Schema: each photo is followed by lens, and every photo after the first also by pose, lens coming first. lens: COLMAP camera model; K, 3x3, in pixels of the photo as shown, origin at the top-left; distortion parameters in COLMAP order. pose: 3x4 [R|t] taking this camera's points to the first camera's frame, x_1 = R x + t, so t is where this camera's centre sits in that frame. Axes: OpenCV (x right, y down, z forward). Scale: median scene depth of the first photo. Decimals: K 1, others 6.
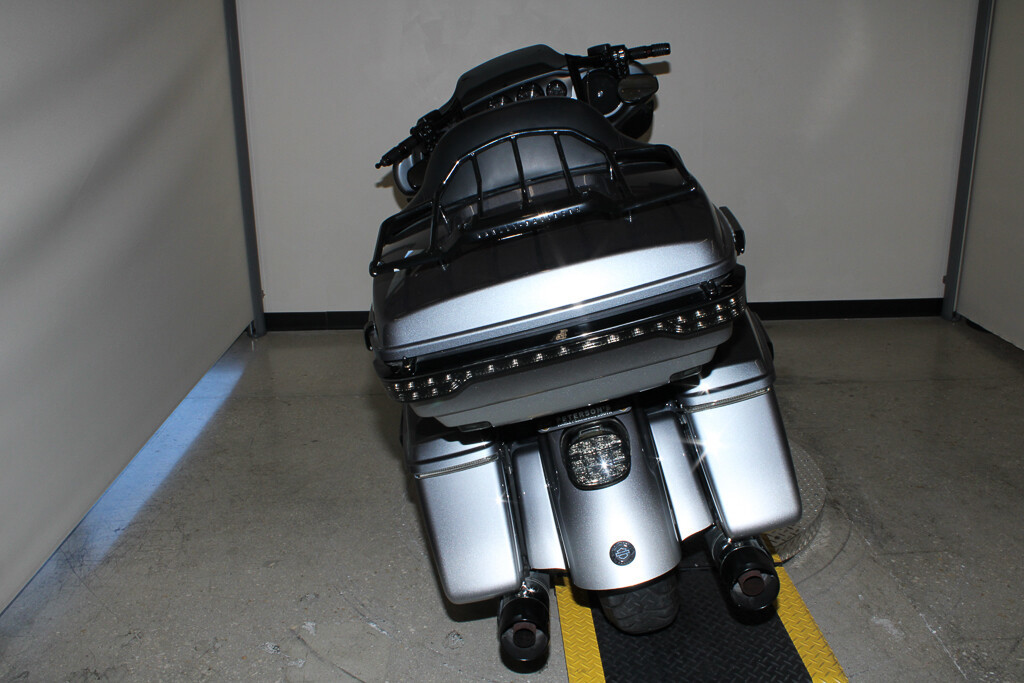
lens RADIAL K [[952.2, 0, 512.0], [0, 952.2, 341.5], [0, 0, 1]] dist [-0.118478, 0.109473]
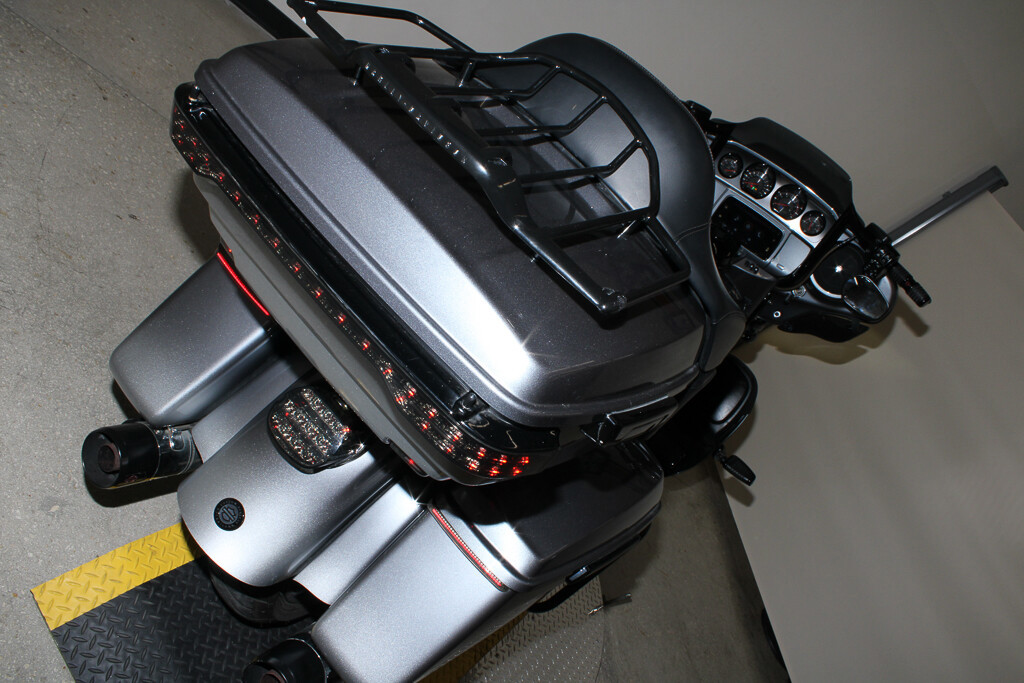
lens RADIAL K [[841.6, 0, 507.0], [0, 841.6, 348.4], [0, 0, 1]] dist [-0.165741, 0.132530]
pose [[0.488991, 0.854322, -0.176129, 0.116044], [-0.844178, 0.514332, 0.151081, -0.072861], [0.219661, 0.074807, 0.972704, 0.191179]]
